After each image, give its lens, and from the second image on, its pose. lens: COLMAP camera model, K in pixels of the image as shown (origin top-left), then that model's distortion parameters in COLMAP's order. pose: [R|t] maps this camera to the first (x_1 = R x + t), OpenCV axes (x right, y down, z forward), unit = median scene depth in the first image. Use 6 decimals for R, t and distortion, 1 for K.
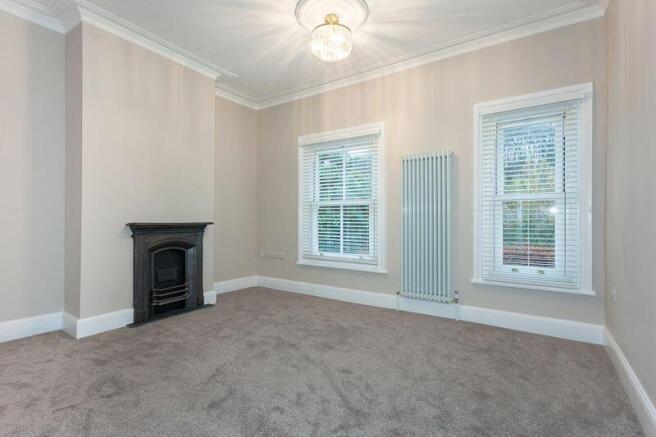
lens RADIAL K [[319.0, 0, 330.2], [0, 319.0, 218.7], [0, 0, 1]] dist [0.000400, -0.000723]
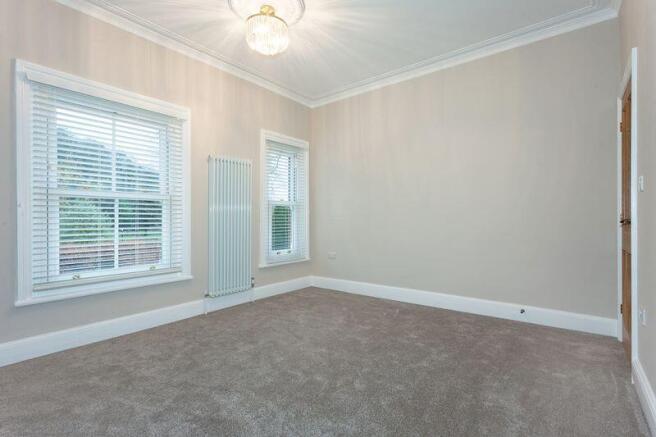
lens RADIAL K [[319.0, 0, 330.2], [0, 319.0, 218.7], [0, 0, 1]] dist [0.000400, -0.000723]
pose [[0.052348, -0.005318, 0.998615, -0.696161], [-0.002853, 0.999981, 0.005475, -0.003665], [-0.998625, -0.003136, 0.052332, 0.557831]]
